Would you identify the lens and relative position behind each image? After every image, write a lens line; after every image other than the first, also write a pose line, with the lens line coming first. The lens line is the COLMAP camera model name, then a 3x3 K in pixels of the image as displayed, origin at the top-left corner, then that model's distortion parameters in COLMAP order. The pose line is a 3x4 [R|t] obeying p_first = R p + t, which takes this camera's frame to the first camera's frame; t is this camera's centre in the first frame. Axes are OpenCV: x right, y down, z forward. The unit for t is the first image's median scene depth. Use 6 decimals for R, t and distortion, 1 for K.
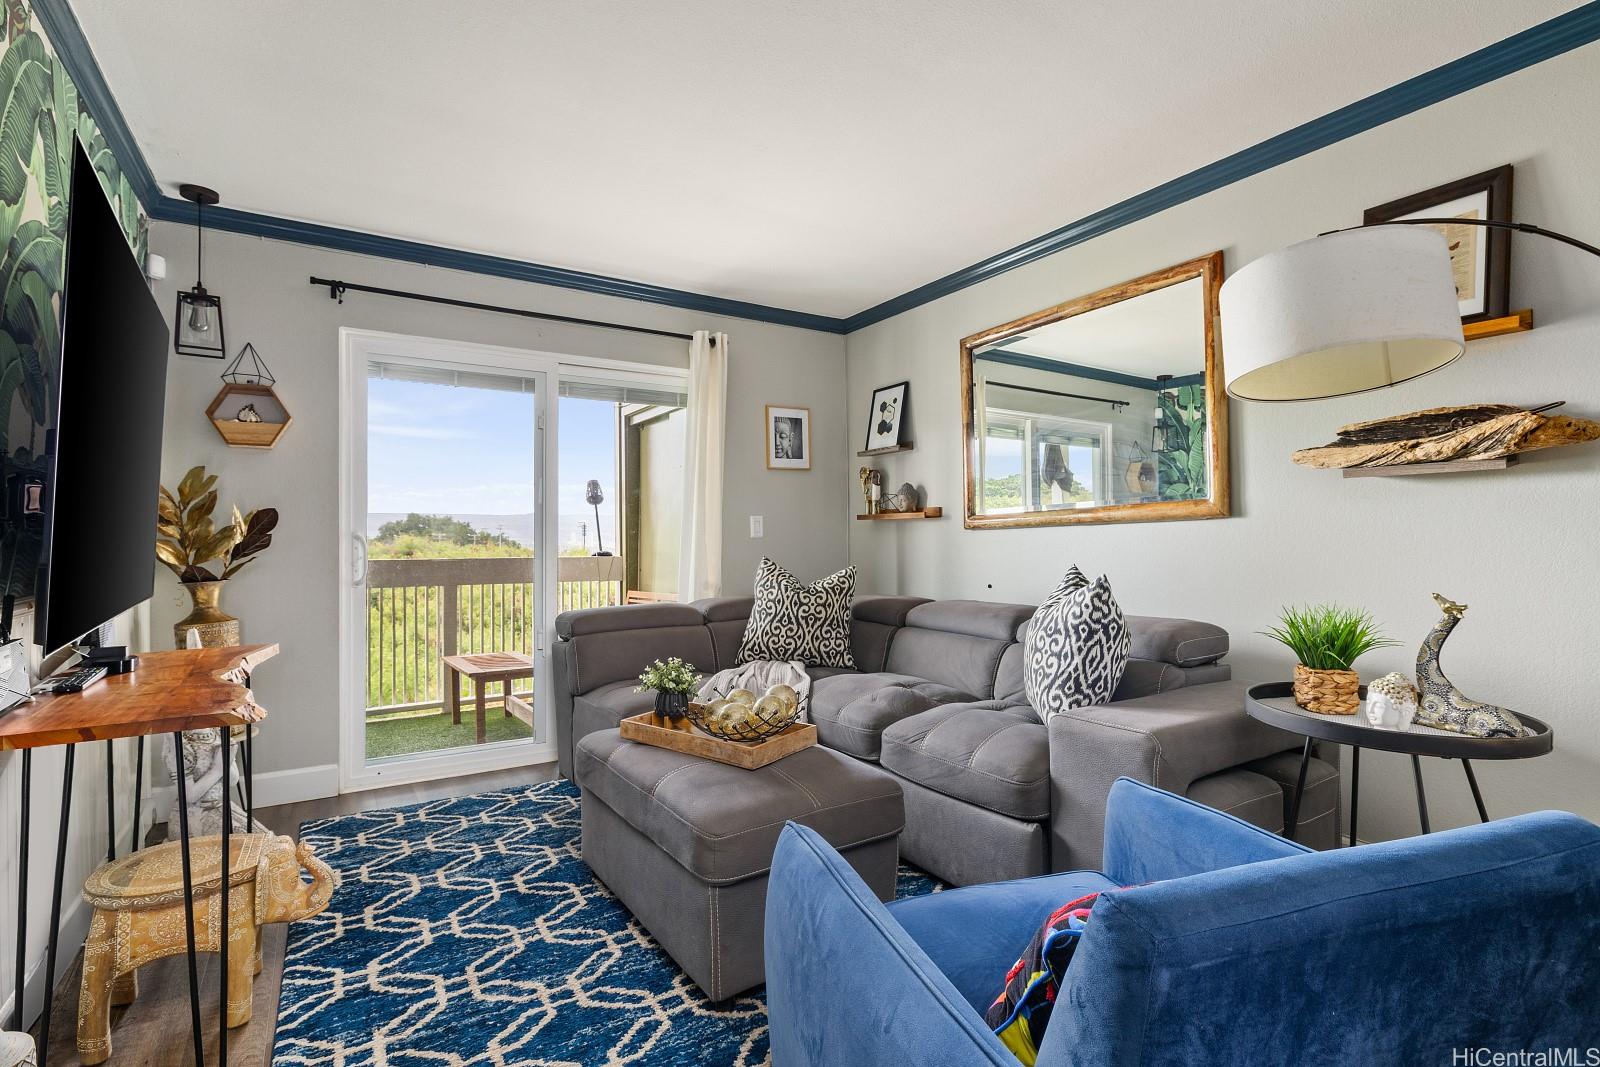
lens RADIAL K [[776.0, 0, 807.2], [0, 776.0, 524.5], [0, 0, 1]] dist [0.001487, 0.000710]
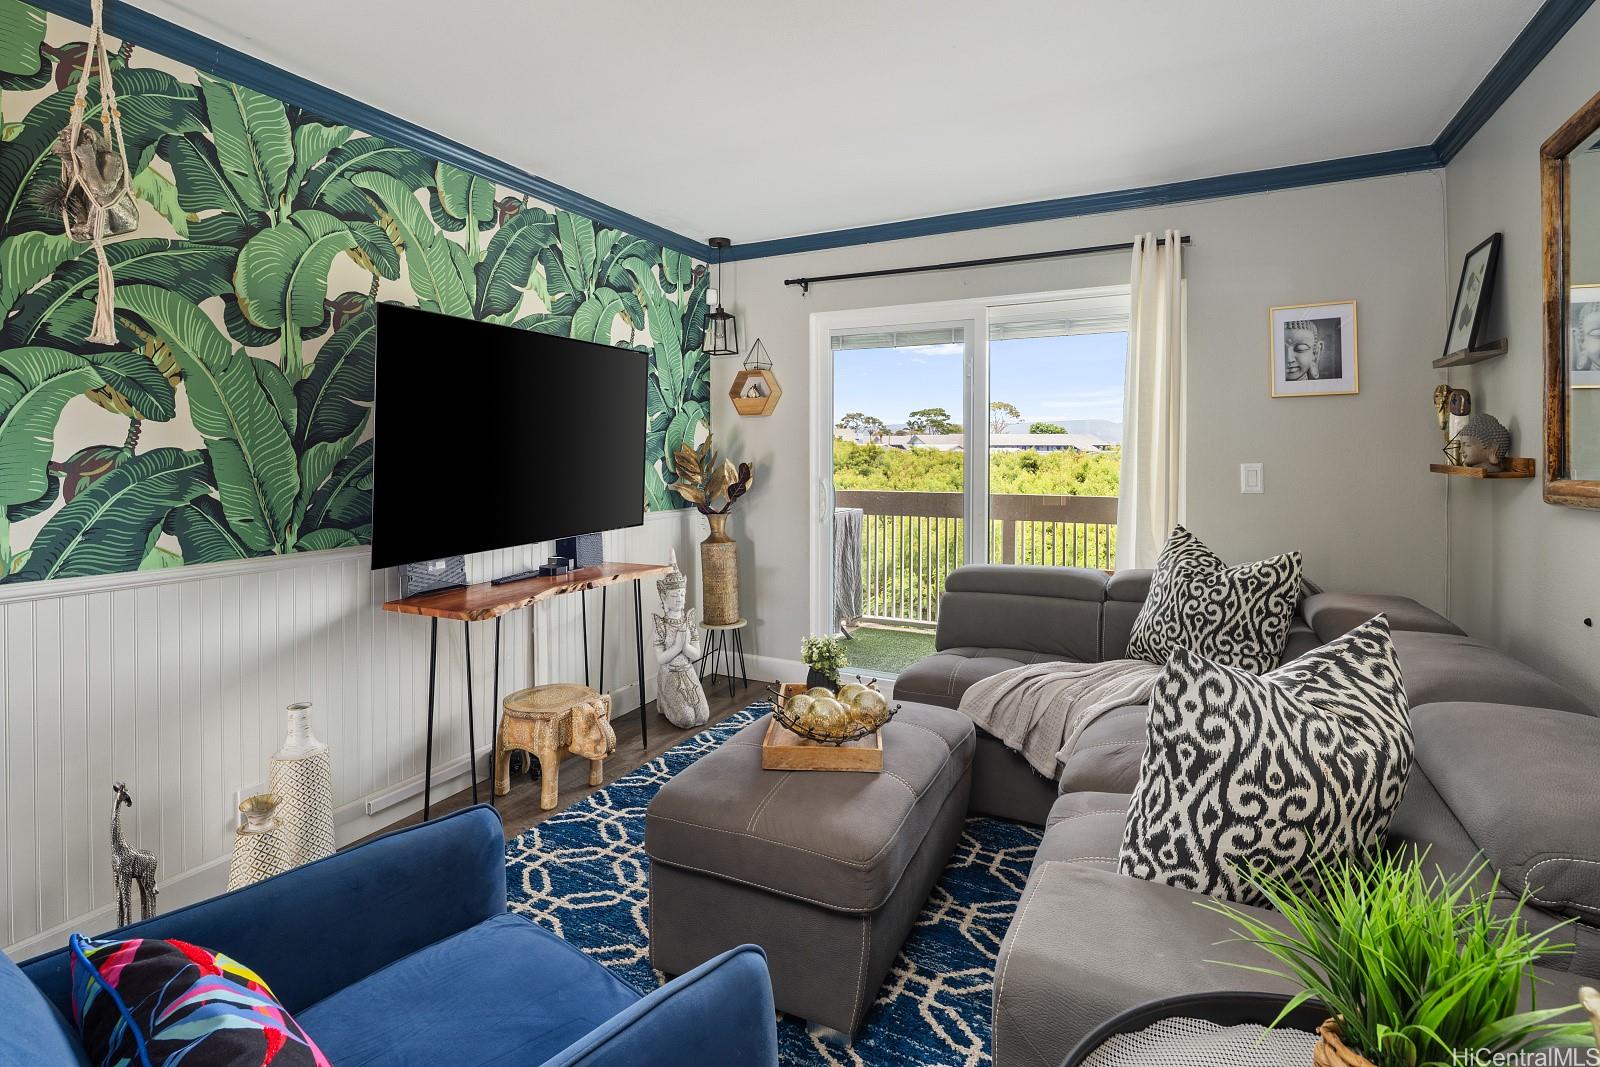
lens RADIAL K [[776.0, 0, 766.4], [0, 776.0, 458.1], [0, 0, 1]] dist [0.001487, 0.000710]
pose [[0.498006, 0.008454, -0.867132, 0.697016], [0.016533, 0.999678, 0.019242, -0.077466], [0.867016, -0.023919, 0.497706, 0.499262]]
